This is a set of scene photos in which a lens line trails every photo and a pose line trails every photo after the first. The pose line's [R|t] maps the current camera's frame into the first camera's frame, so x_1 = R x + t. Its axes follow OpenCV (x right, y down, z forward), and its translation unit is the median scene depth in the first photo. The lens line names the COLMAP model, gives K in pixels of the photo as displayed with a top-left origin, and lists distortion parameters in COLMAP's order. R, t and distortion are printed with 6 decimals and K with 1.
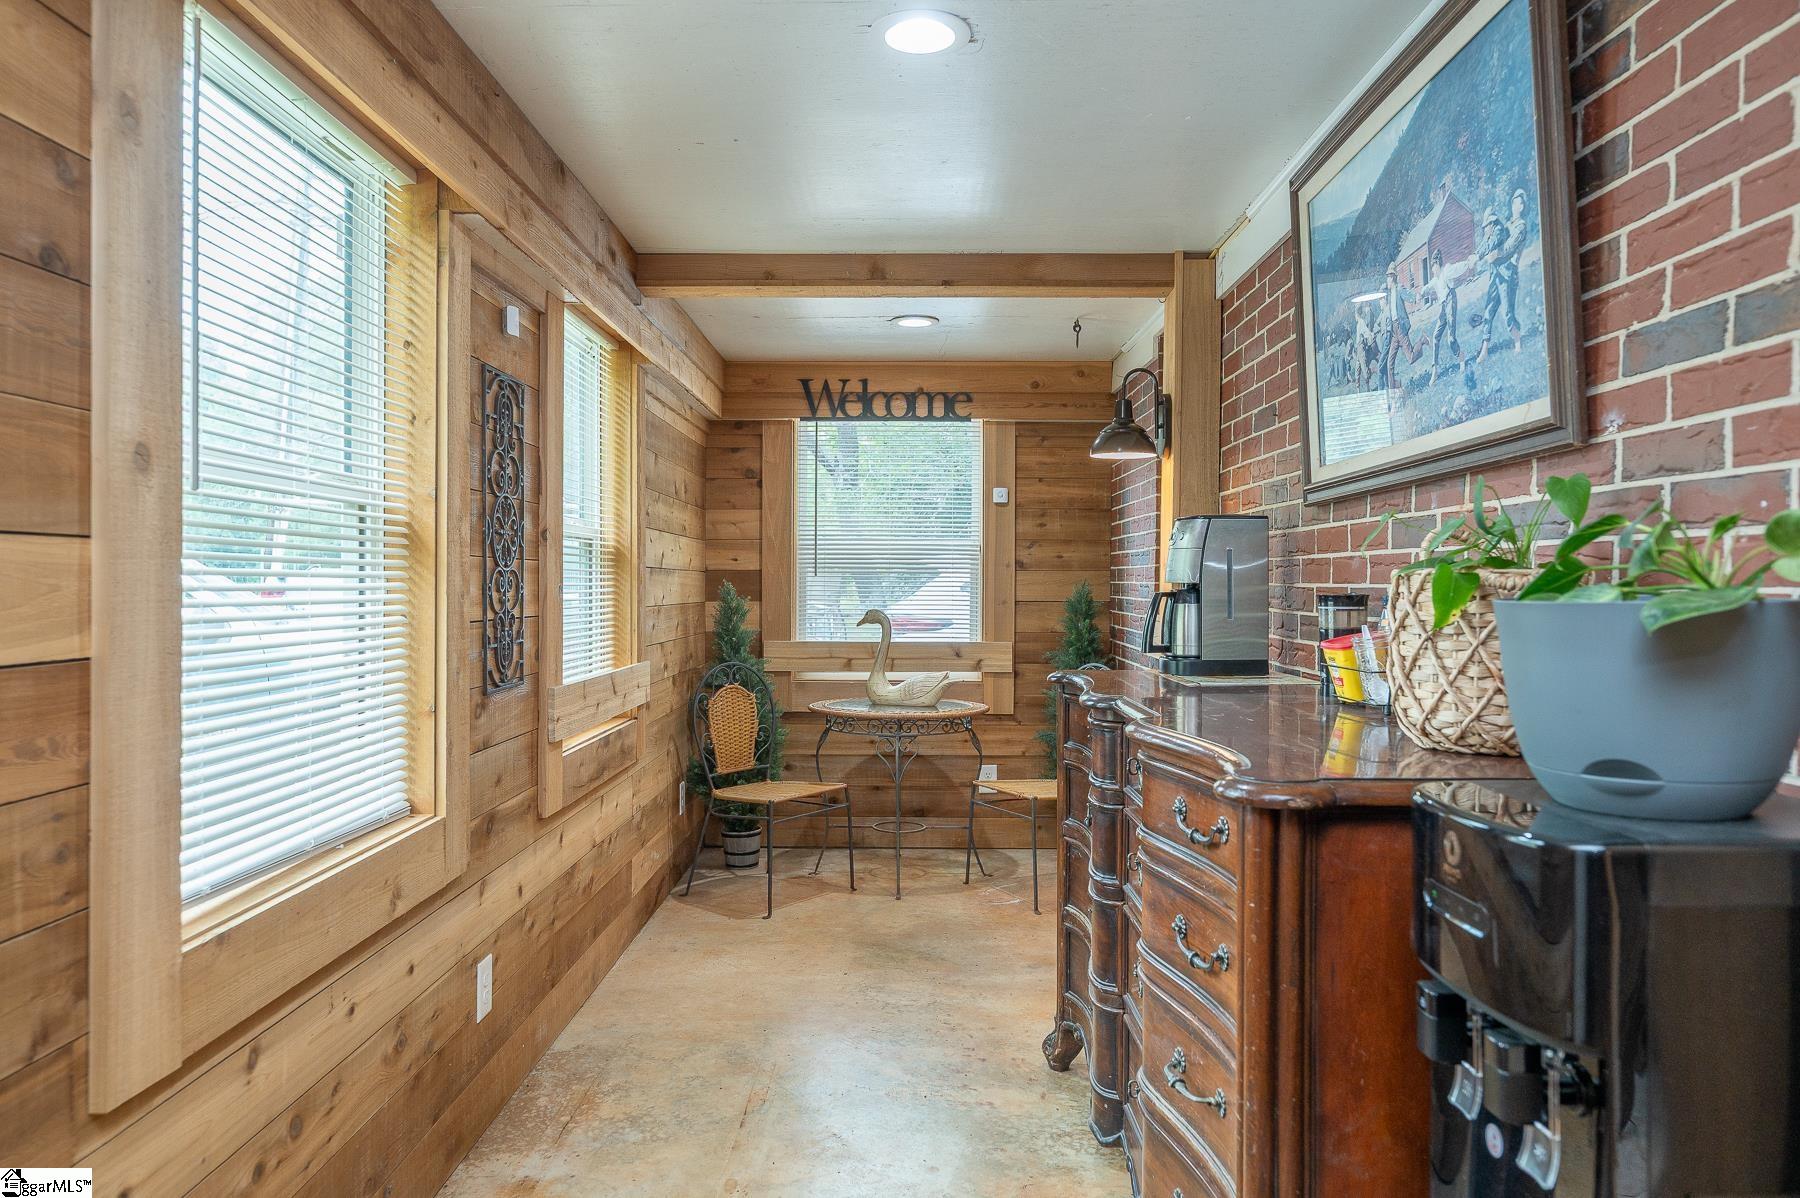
lens RADIAL K [[1185.9, 0, 900.0], [0, 1185.9, 599.0], [0, 0, 1]] dist [0.000087, -0.000039]
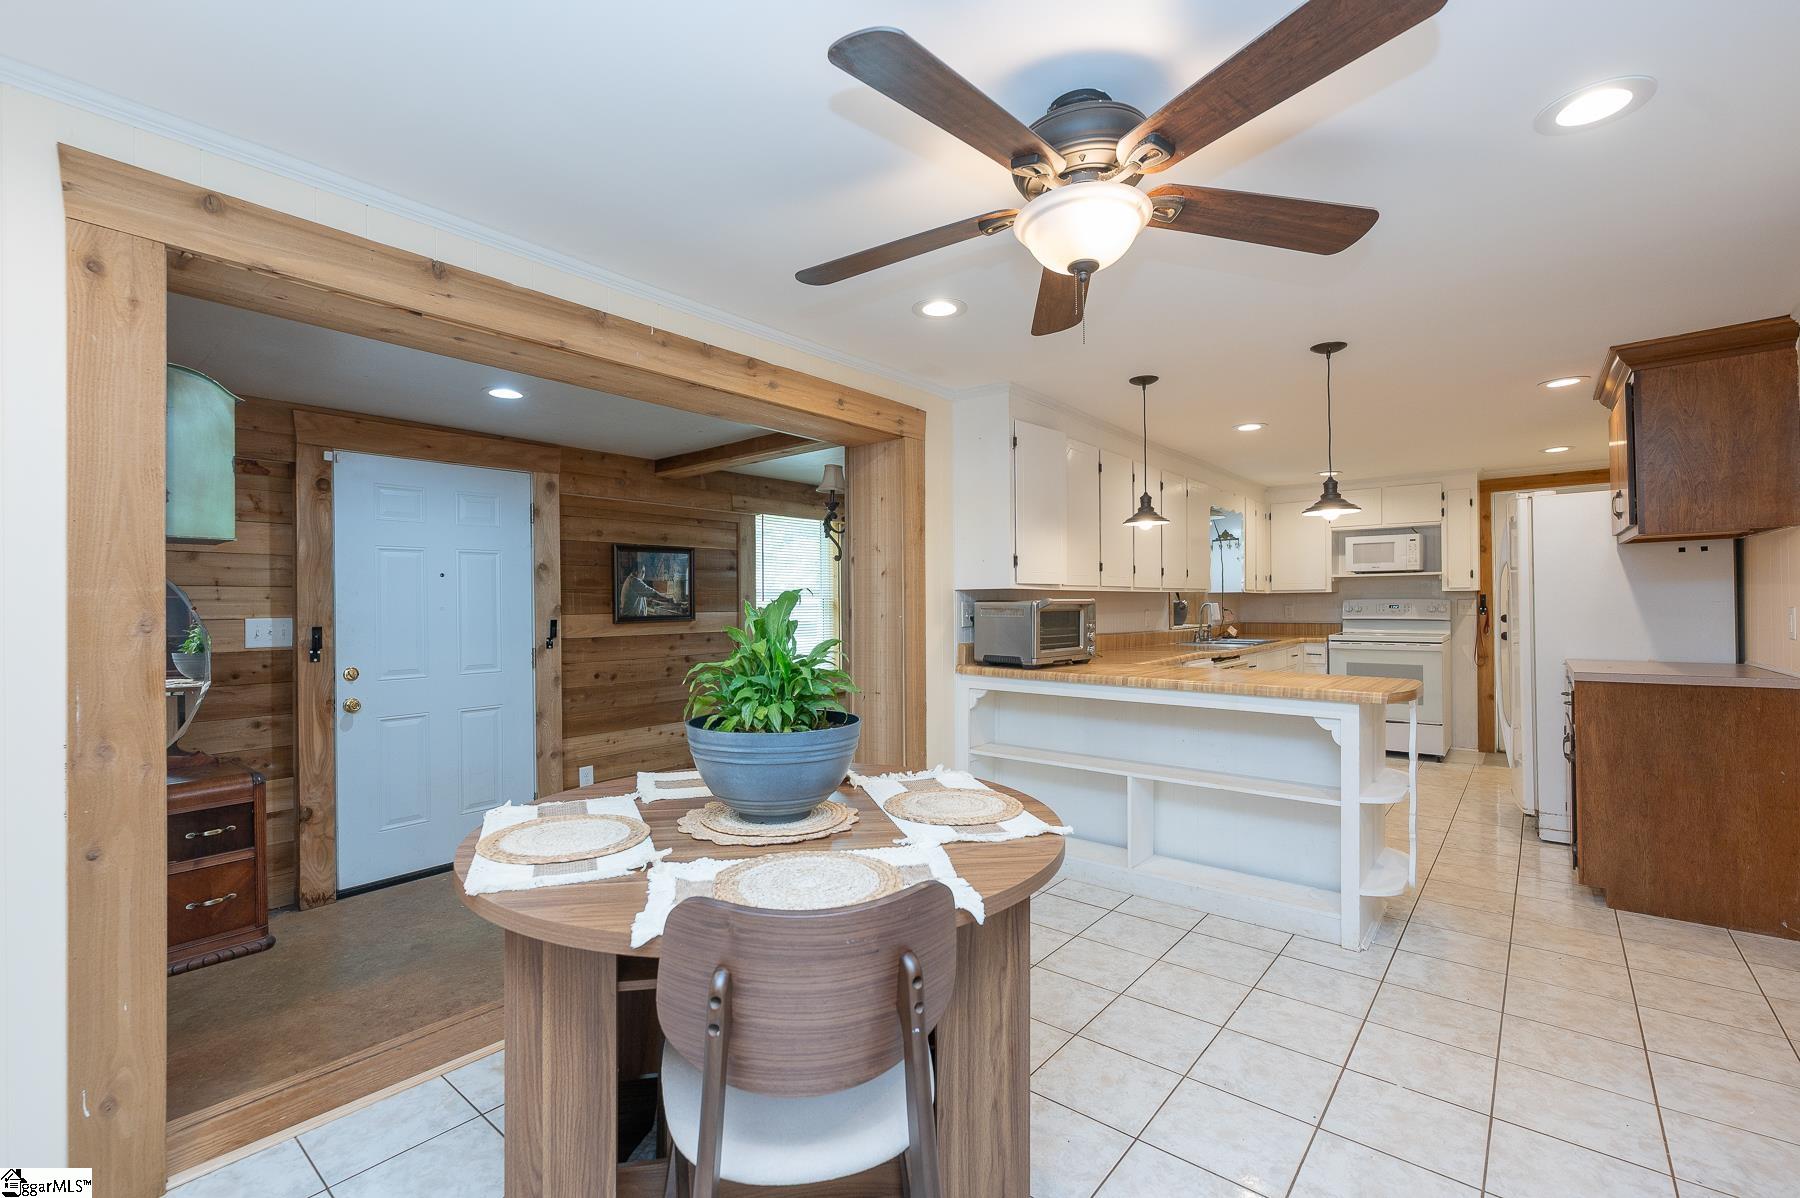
lens RADIAL K [[778.7, 0, 900.0], [0, 778.7, 599.0], [0, 0, 1]] dist [-0.003887, -0.000189]
pose [[0.767104, -0.019554, -0.641224, 0.818934], [0.006837, 0.999728, -0.022307, -0.006461], [0.641486, 0.012727, 0.767029, -0.499946]]
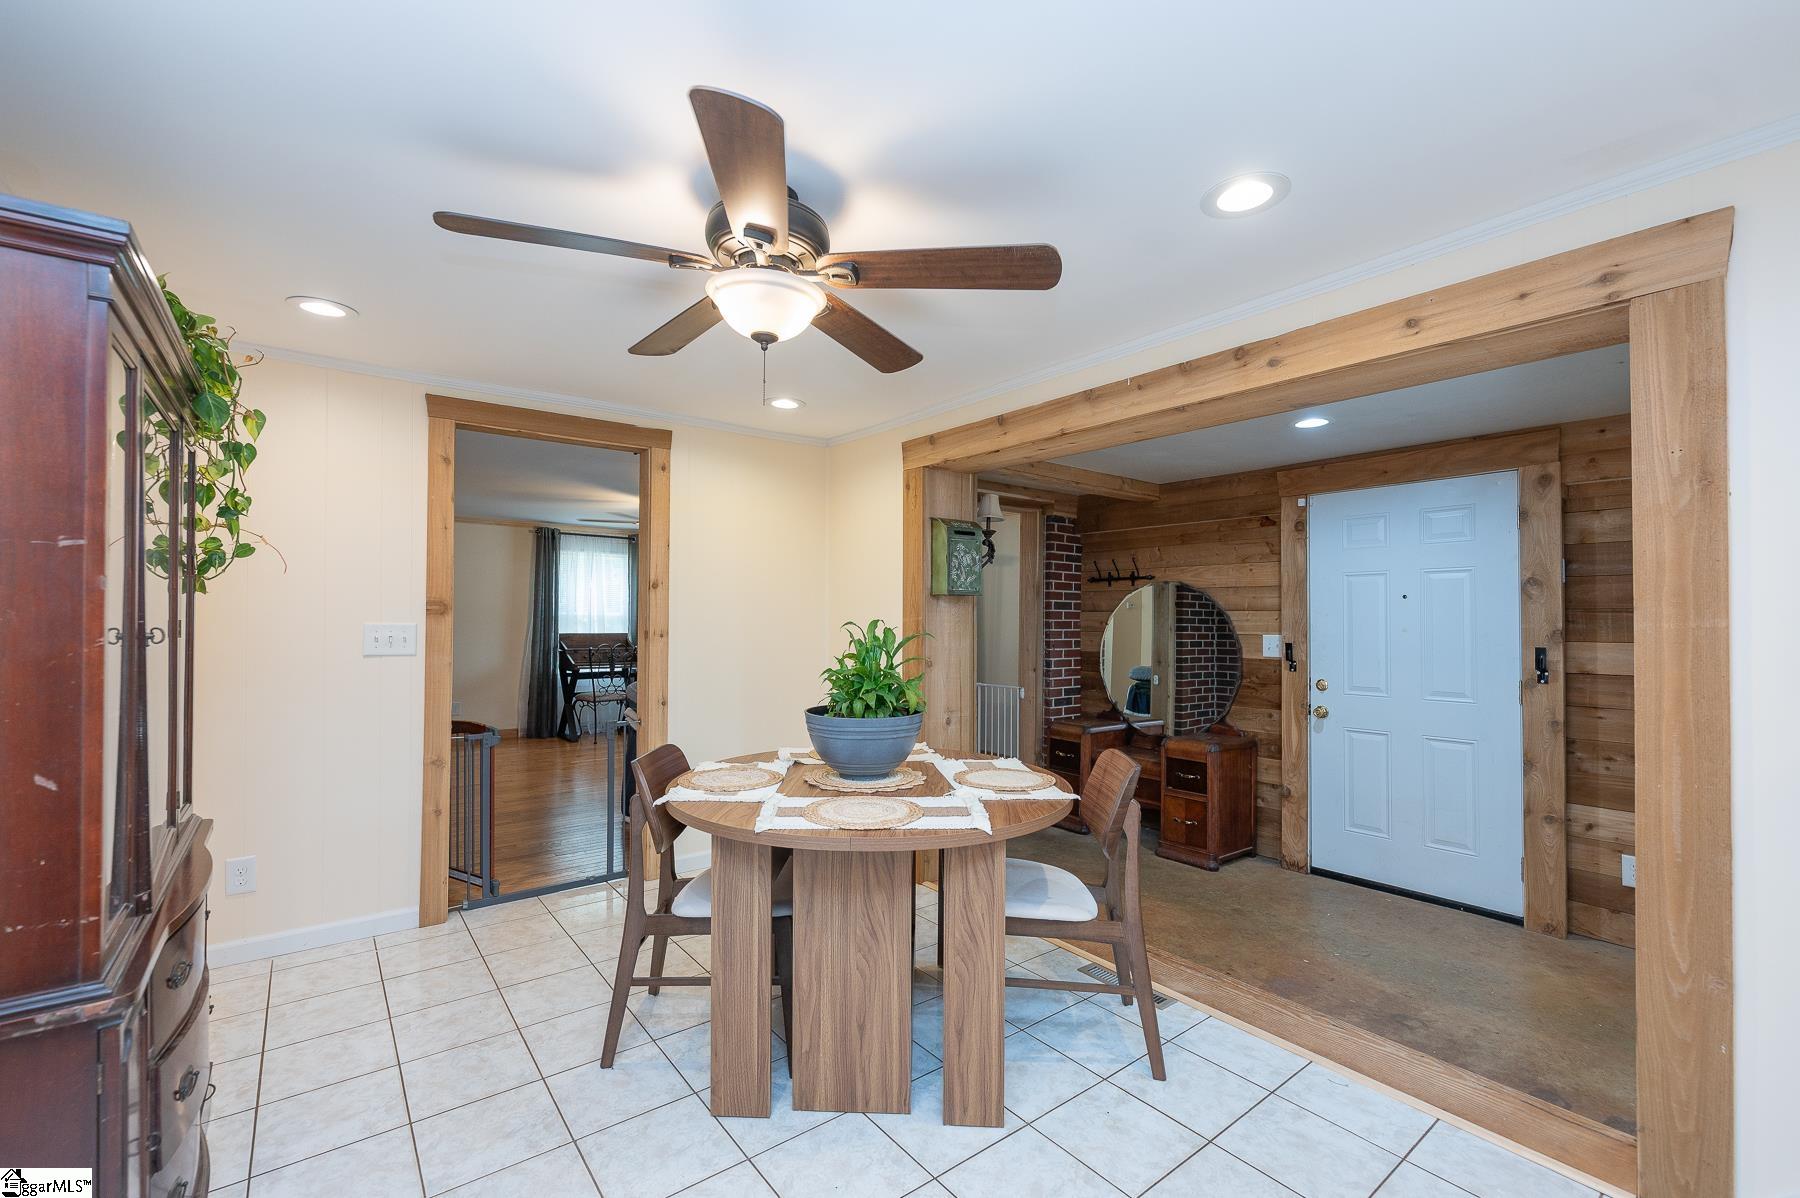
lens RADIAL K [[755.2, 0, 870.0], [0, 755.2, 606.9], [0, 0, 1]] dist [-0.000324, -0.000096]
pose [[-0.803321, -0.027183, -0.594925, 0.849951], [-0.023580, 0.999626, -0.013834, -0.020021], [0.595079, 0.002915, -0.803662, 0.209713]]
